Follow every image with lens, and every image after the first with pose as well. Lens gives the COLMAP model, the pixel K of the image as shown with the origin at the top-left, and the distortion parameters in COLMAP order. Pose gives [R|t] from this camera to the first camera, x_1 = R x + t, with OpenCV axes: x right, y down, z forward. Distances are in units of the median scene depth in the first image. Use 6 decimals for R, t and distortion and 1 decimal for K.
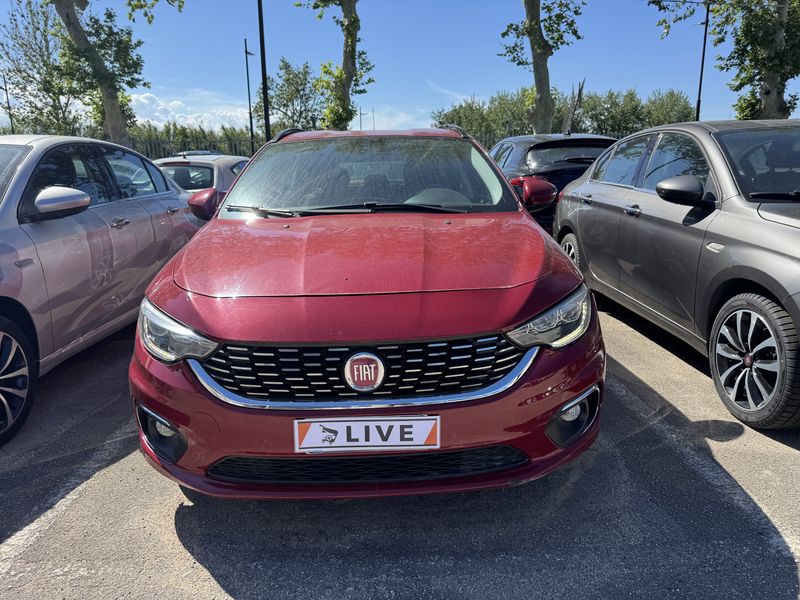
lens RADIAL K [[569.2, 0, 400.0], [0, 569.2, 300.0], [0, 0, 1]] dist [0.009327, -0.003960]
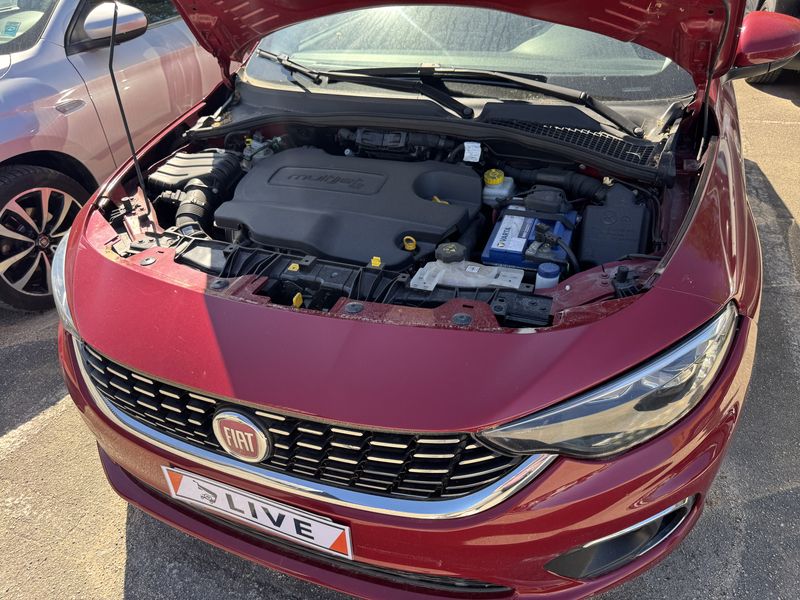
lens RADIAL K [[570.0, 0, 400.0], [0, 570.0, 300.0], [0, 0, 1]] dist [-0.001058, -0.001215]
pose [[0.922891, 0.201124, -0.328363, 0.177718], [-0.066024, 0.922776, 0.379638, -0.170417], [0.379359, -0.328684, 0.864901, 0.363610]]
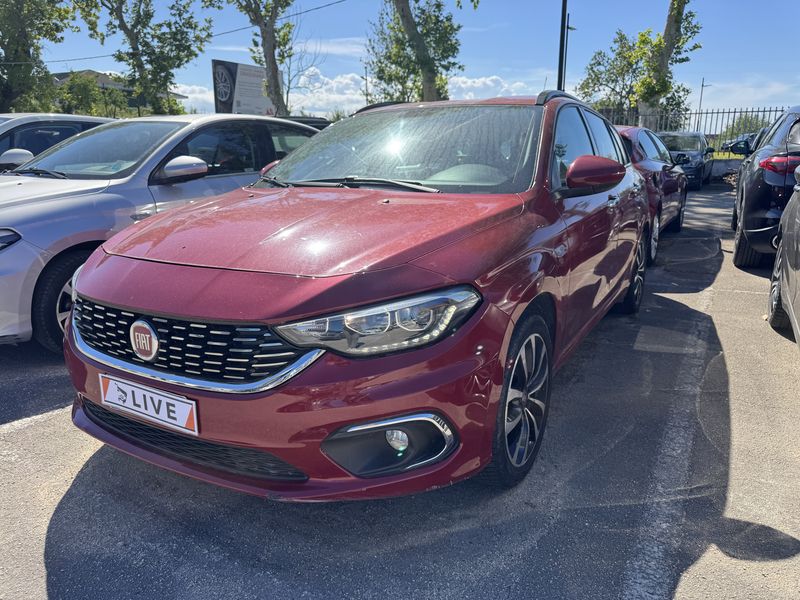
lens RADIAL K [[570.0, 0, 400.0], [0, 570.0, 300.0], [0, 0, 1]] dist [-0.001058, -0.001215]
pose [[0.854778, 0.142285, -0.499109, 0.516318], [-0.125268, 0.989815, 0.067640, -0.043241], [0.503650, 0.004705, 0.863895, 0.231900]]
